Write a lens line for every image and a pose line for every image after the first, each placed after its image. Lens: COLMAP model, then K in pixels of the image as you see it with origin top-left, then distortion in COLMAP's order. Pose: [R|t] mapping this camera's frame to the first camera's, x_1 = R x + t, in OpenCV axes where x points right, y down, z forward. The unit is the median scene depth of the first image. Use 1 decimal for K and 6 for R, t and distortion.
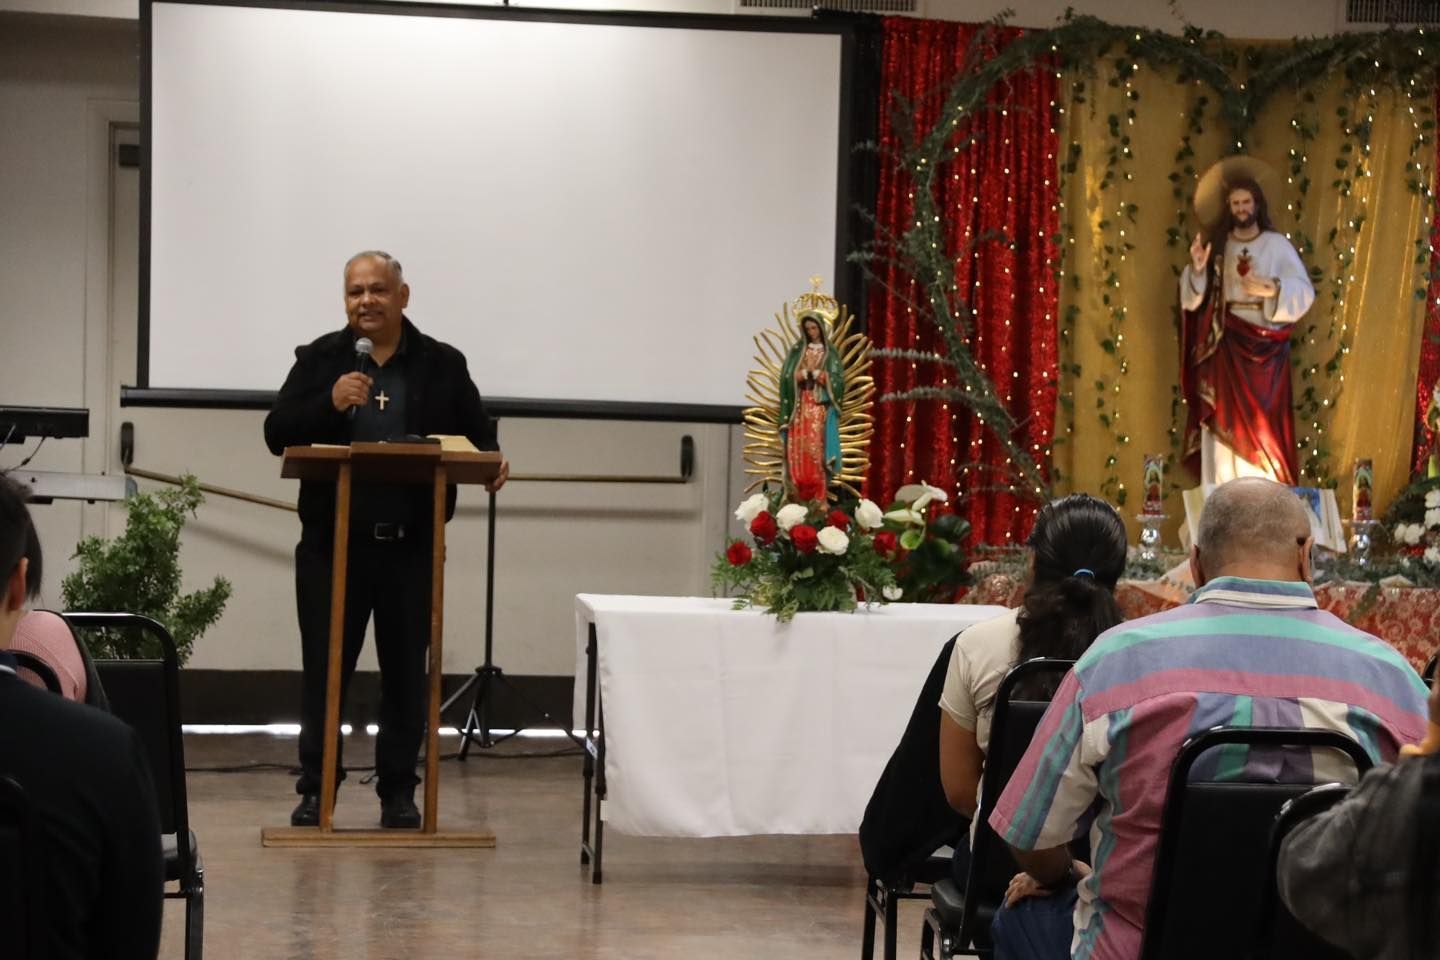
lens RADIAL K [[4399.9, 0, 755.5], [0, 4399.9, 484.7], [0, 0, 1]] dist [0.866509, -0.143121]
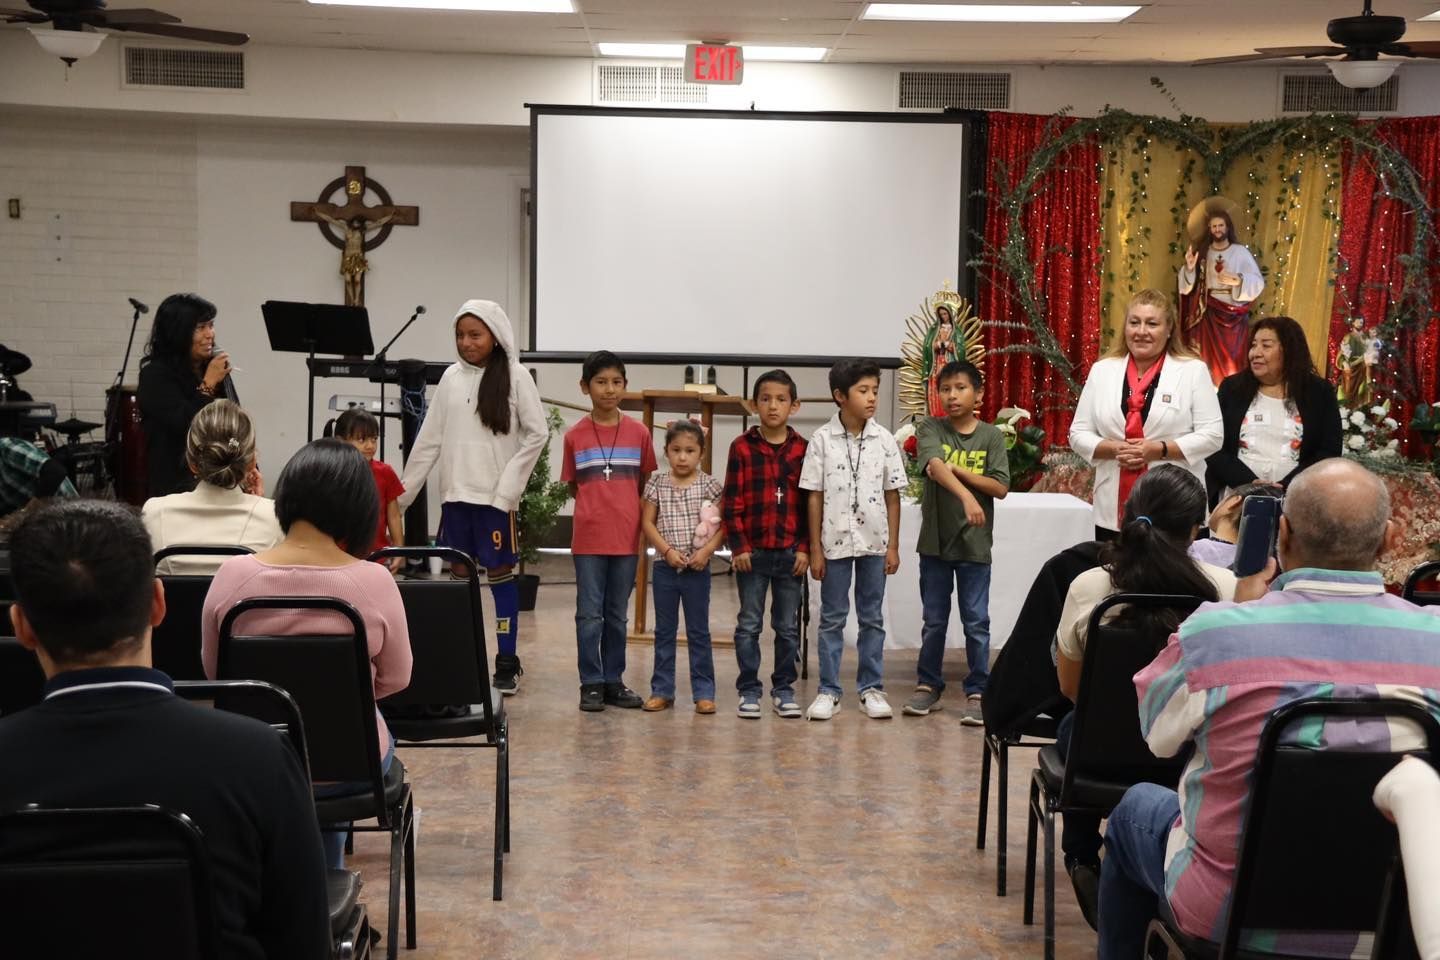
lens RADIAL K [[2214.7, 0, 748.3], [0, 2214.7, 478.4], [0, 0, 1]] dist [0.215979, 0.094710]
pose [[0.997119, -0.004570, -0.075718, 0.002743], [0.008404, 0.998694, 0.050391, -0.015138], [0.075389, -0.050882, 0.995855, 0.189063]]
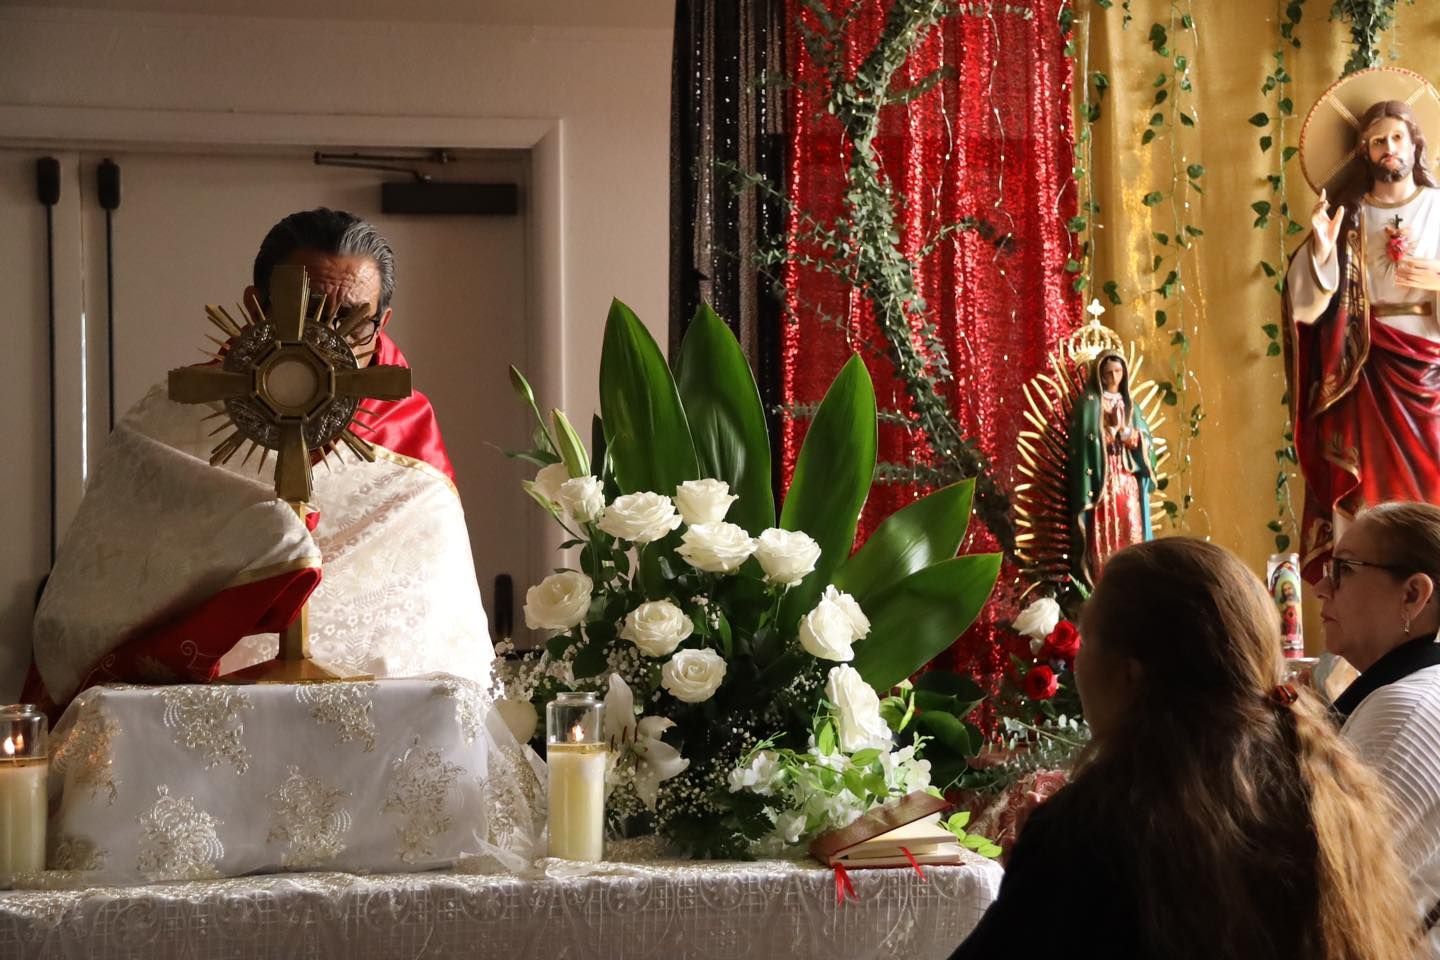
lens RADIAL K [[3124.0, 0, 743.1], [0, 3124.0, 486.7], [0, 0, 1]] dist [0.355889, 1.690599]
pose [[0.998011, -0.039278, 0.049308, -0.002499], [0.042264, 0.997239, -0.061055, 0.006734], [-0.046774, 0.063018, 0.996916, 0.563824]]
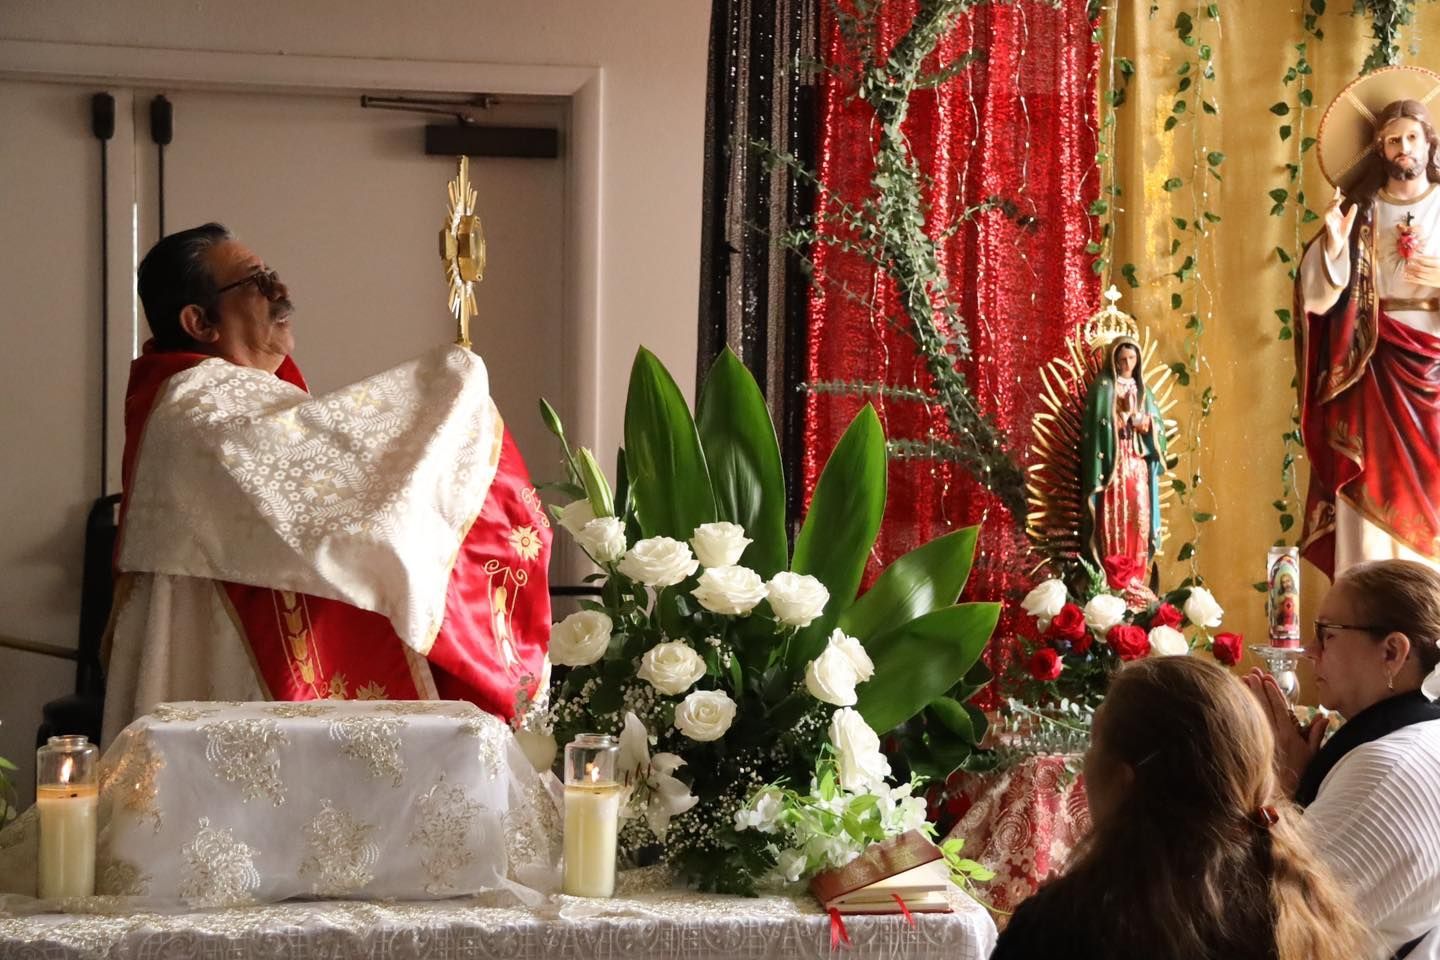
lens RADIAL K [[3118.3, 0, 746.8], [0, 3118.3, 478.0], [0, 0, 1]] dist [0.401665, 1.056726]
pose [[0.999257, -0.014956, 0.035513, 0.000063], [0.015027, 0.999886, -0.001732, -0.016182], [-0.035483, 0.002265, 0.999368, 0.547274]]
